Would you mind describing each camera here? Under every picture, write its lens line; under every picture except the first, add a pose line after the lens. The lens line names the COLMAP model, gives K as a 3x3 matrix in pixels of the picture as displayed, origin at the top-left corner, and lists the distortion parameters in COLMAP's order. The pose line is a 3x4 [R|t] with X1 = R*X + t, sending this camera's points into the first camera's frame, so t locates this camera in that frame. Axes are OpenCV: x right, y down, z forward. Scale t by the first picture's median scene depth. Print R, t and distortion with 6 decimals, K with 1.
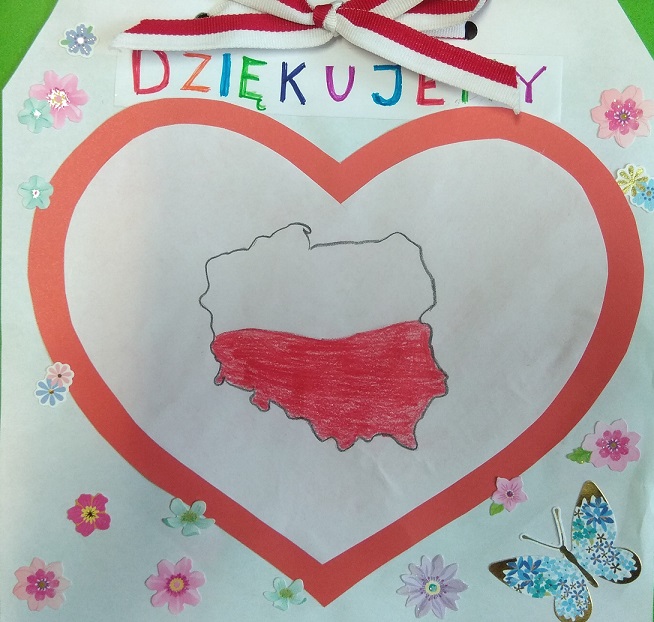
lens RADIAL K [[706.5, 0, 326.8], [0, 706.5, 310.9], [0, 0, 1]] dist [0.003847, 0.000000]
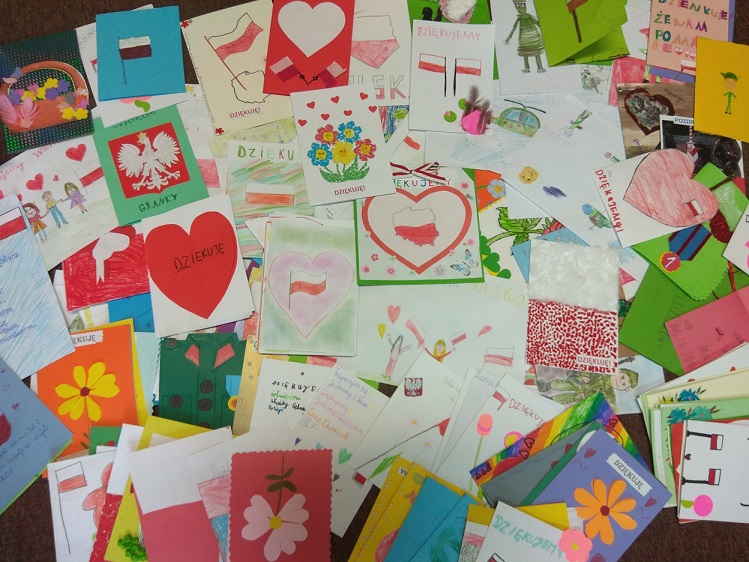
lens RADIAL K [[594.9, 0, 374.5], [0, 594.9, 280.8], [0, 0, 1]] dist [-0.000517, -0.000005]
pose [[0.998363, -0.049350, 0.028909, -0.467087], [0.055707, 0.953554, -0.296025, 1.762899], [-0.012957, 0.297151, 0.954743, -3.210920]]
